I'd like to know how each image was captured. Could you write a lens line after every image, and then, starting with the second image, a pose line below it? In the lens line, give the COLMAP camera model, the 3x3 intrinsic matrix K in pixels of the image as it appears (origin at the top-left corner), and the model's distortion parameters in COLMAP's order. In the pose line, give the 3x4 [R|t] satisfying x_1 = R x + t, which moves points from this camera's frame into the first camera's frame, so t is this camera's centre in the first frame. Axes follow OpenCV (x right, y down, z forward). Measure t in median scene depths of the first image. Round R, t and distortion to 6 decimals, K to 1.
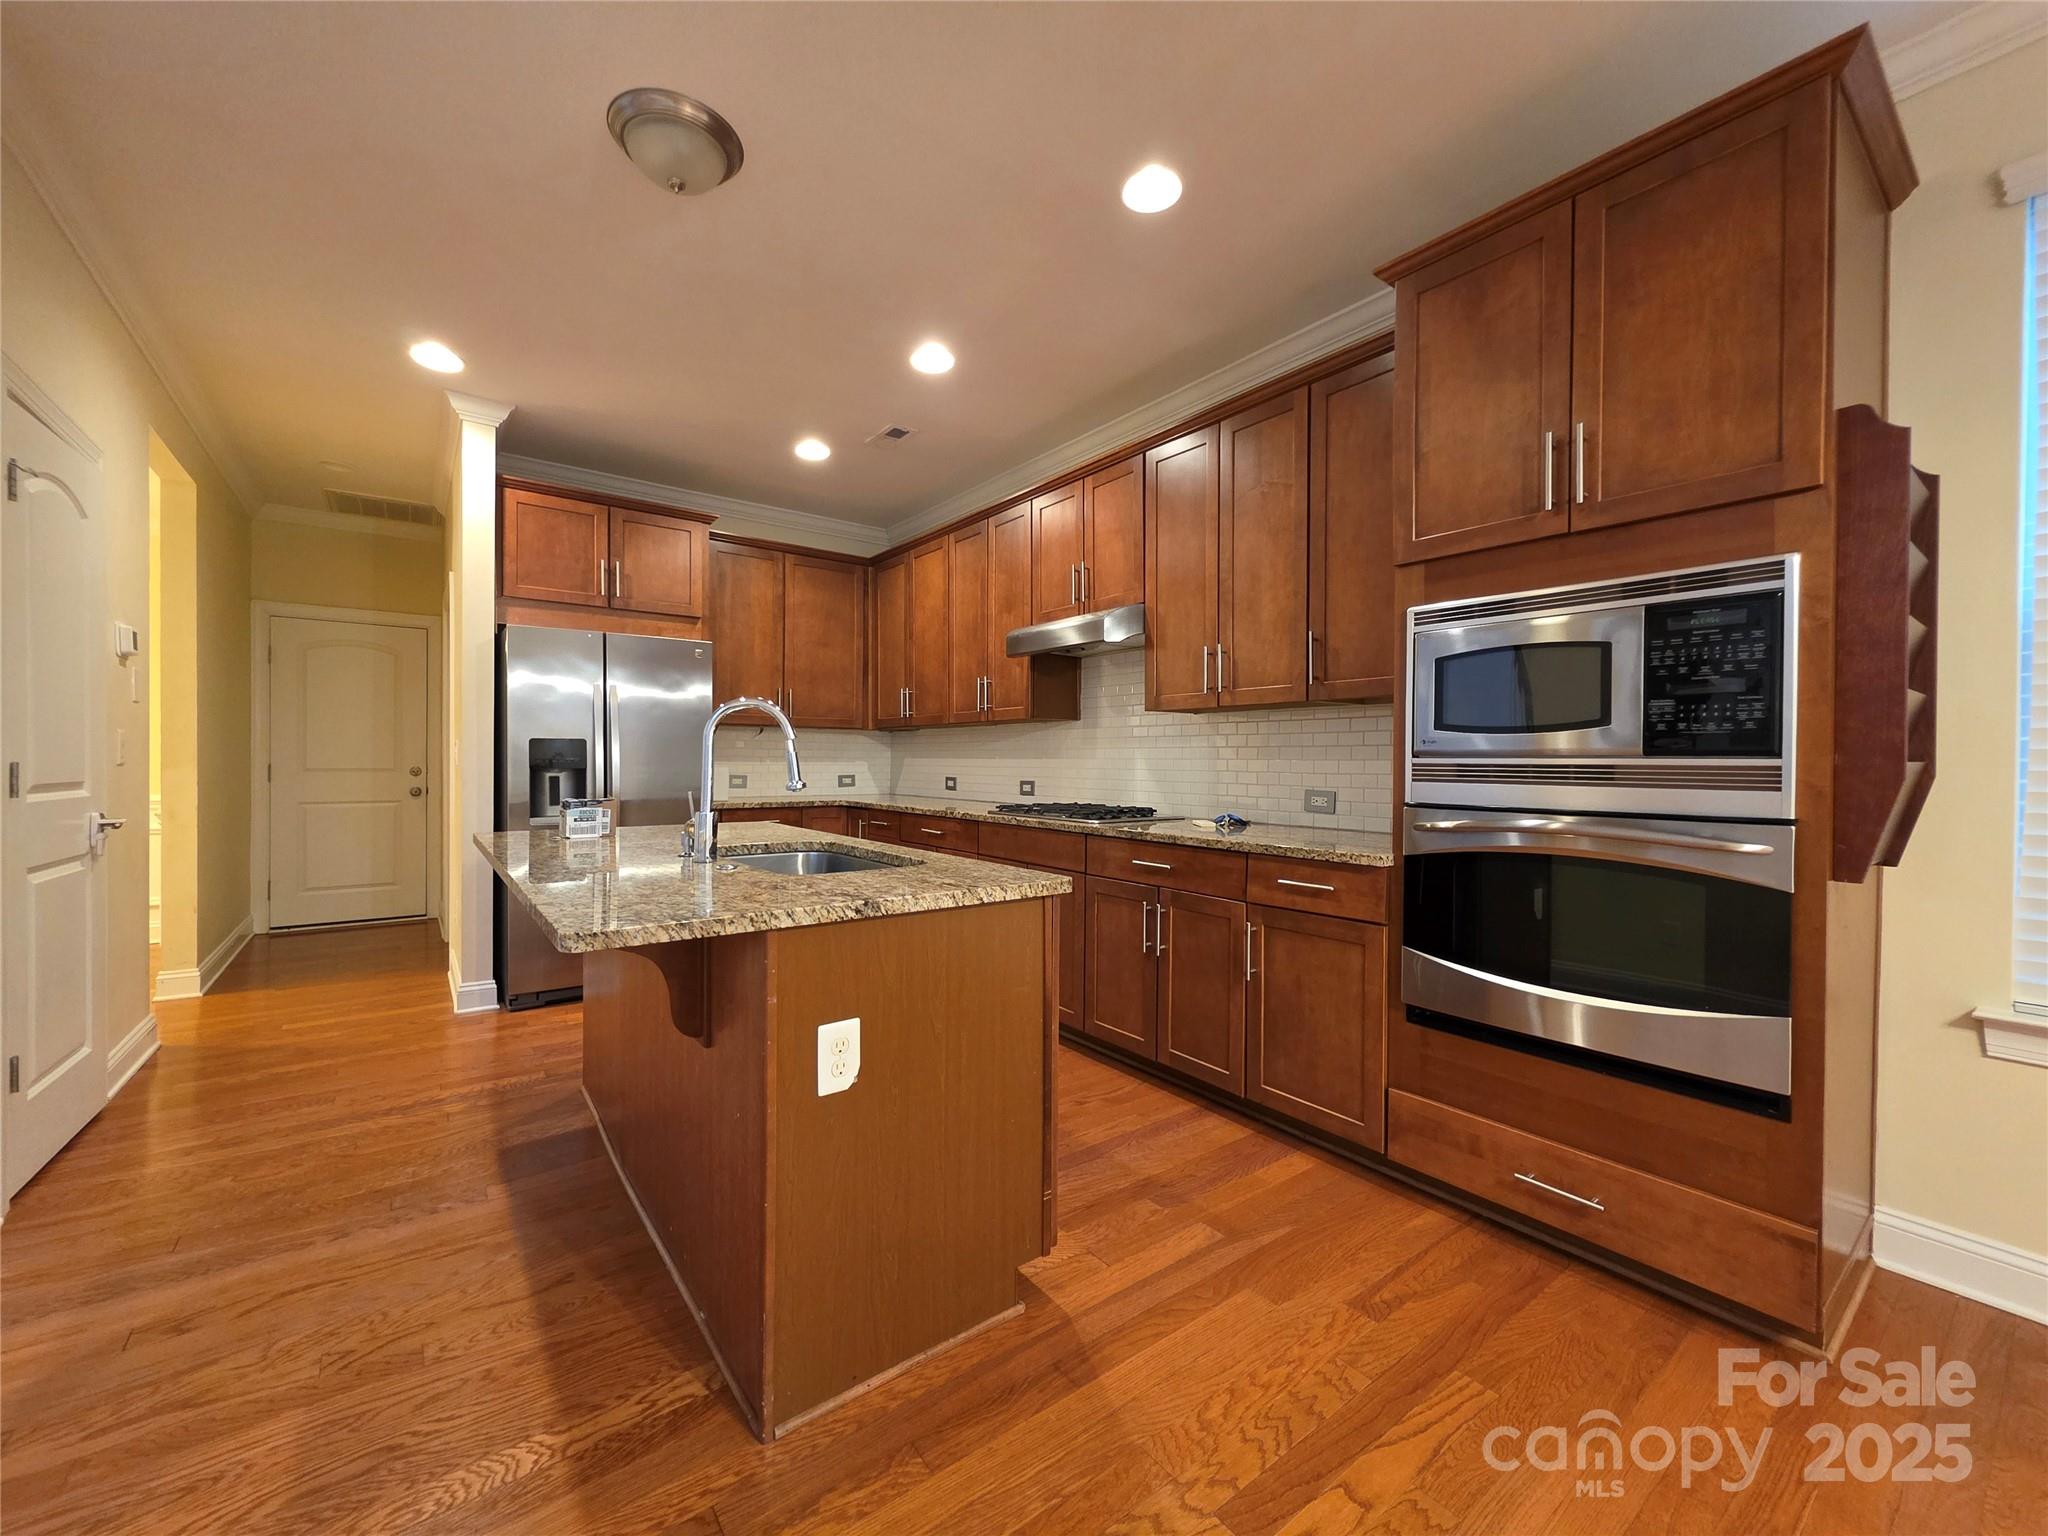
lens RADIAL K [[817.9, 0, 1022.1], [0, 817.9, 767.2], [0, 0, 1]] dist [-0.000429, 0.000244]
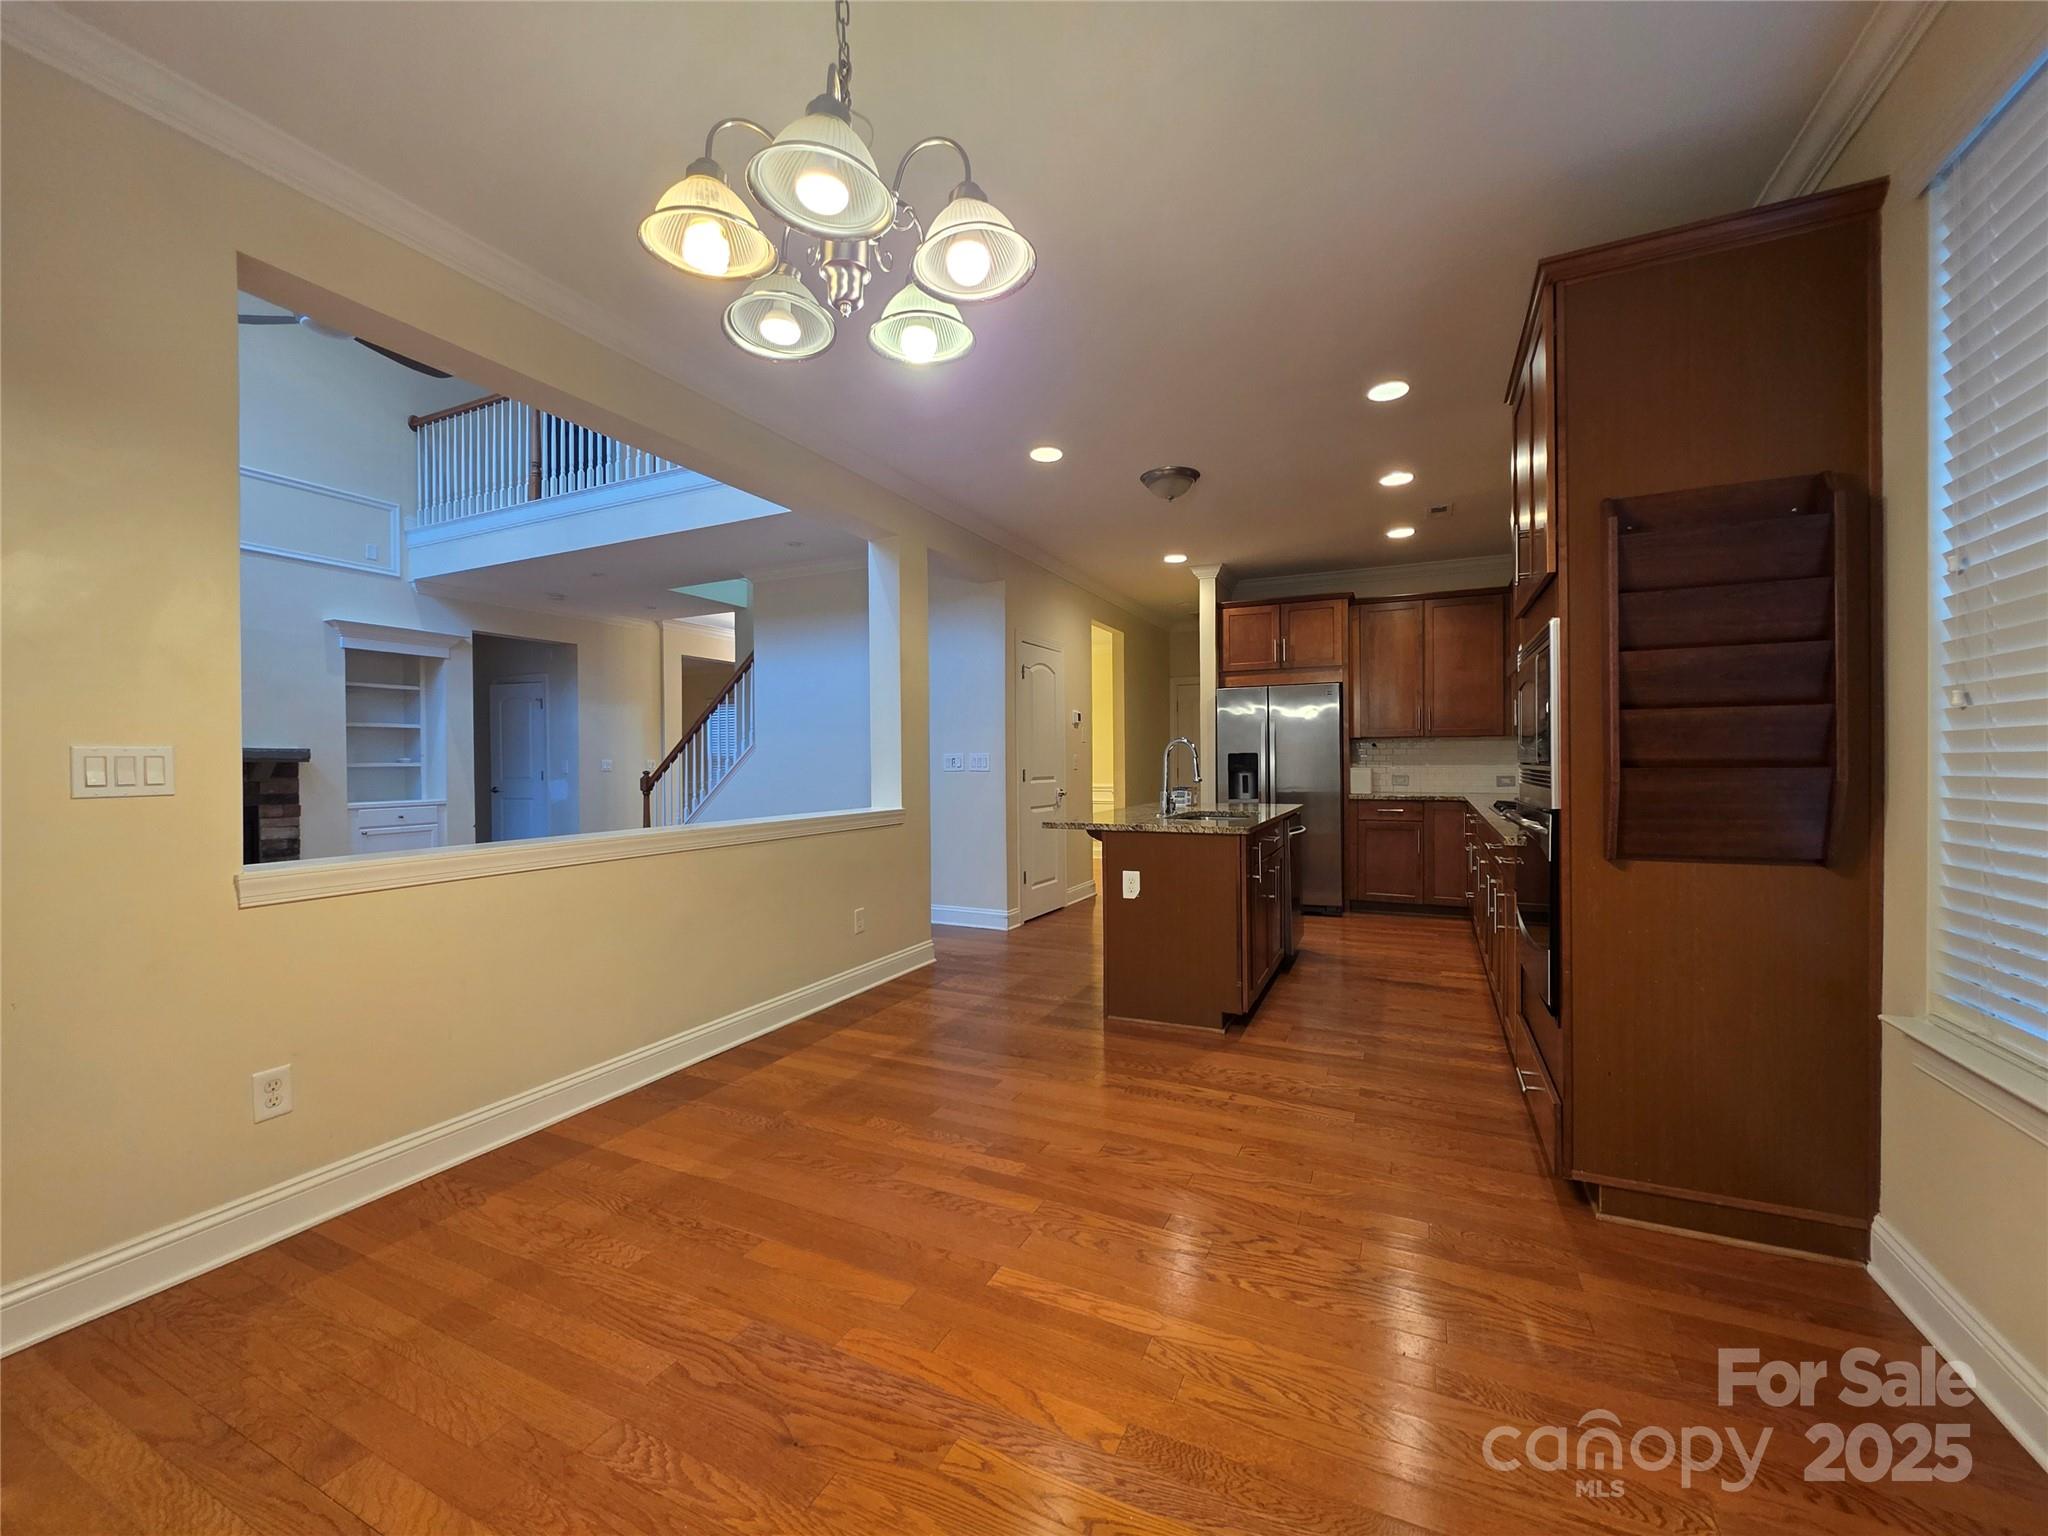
lens RADIAL K [[817.6, 0, 1024.9], [0, 817.6, 766.0], [0, 0, 1]] dist [0.001147, 0.000677]
pose [[0.464273, -0.005241, -0.885677, 0.856599], [0.003590, 0.999985, -0.004035, -0.003779], [0.885685, -0.001307, 0.464285, -0.217666]]
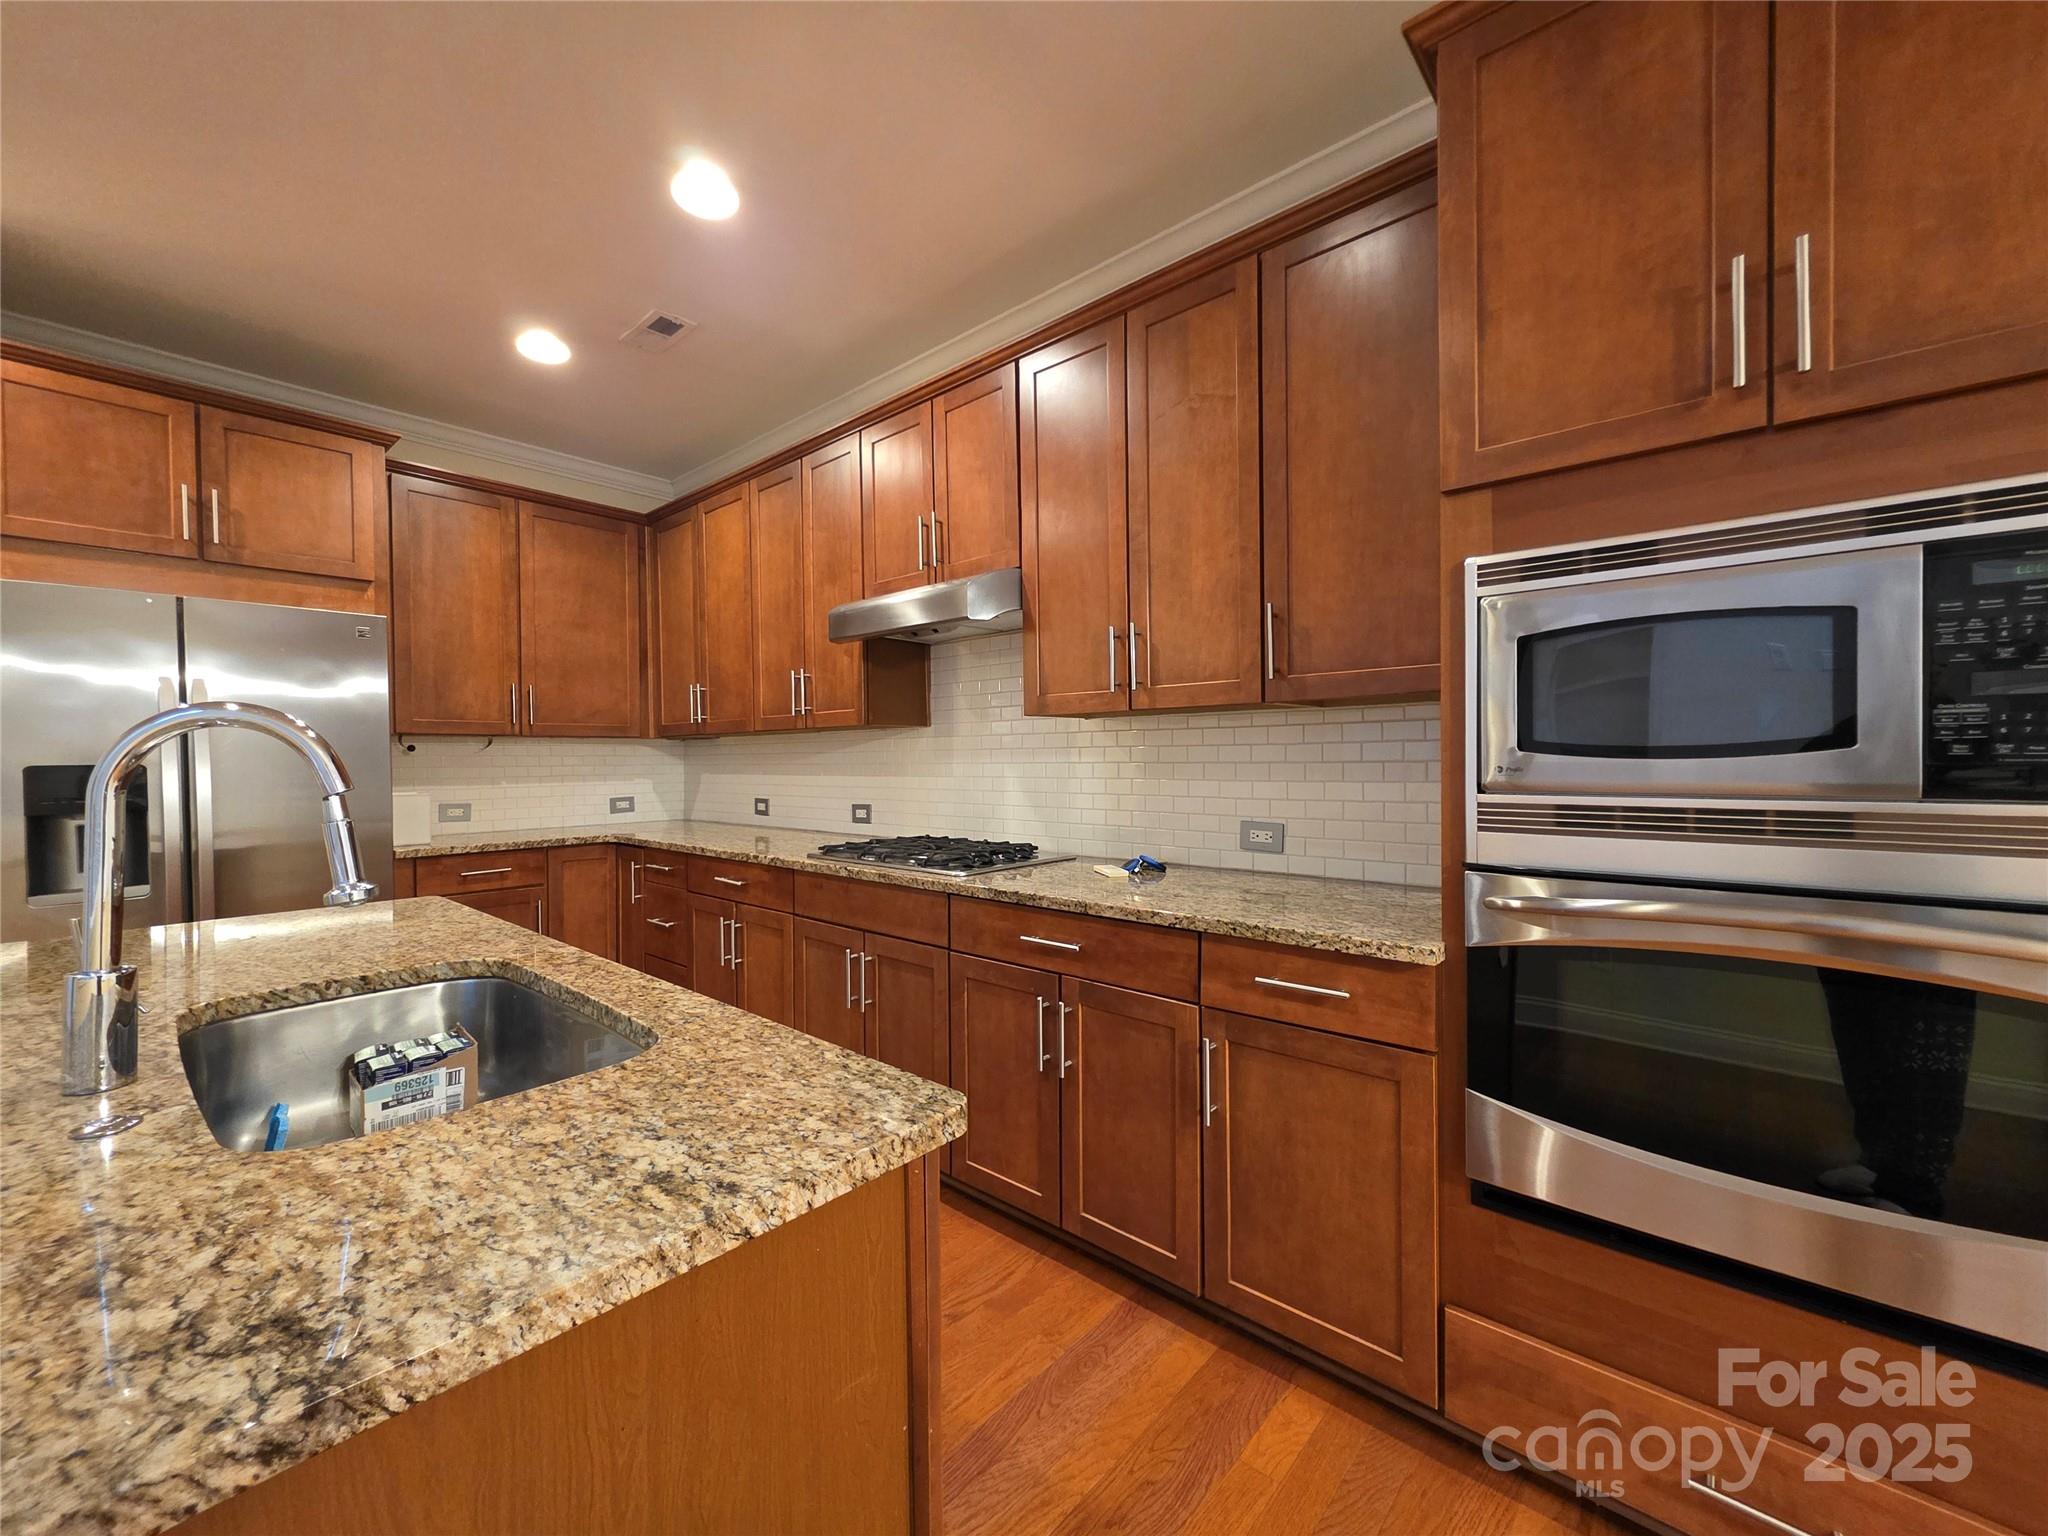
lens RADIAL K [[817.9, 0, 1022.1], [0, 817.9, 767.2], [0, 0, 1]] dist [-0.000429, 0.000244]
pose [[0.979772, -0.018982, 0.199215, 0.002401], [0.018282, 0.999819, 0.005353, -0.028295], [-0.199280, -0.001603, 0.979941, 0.301888]]
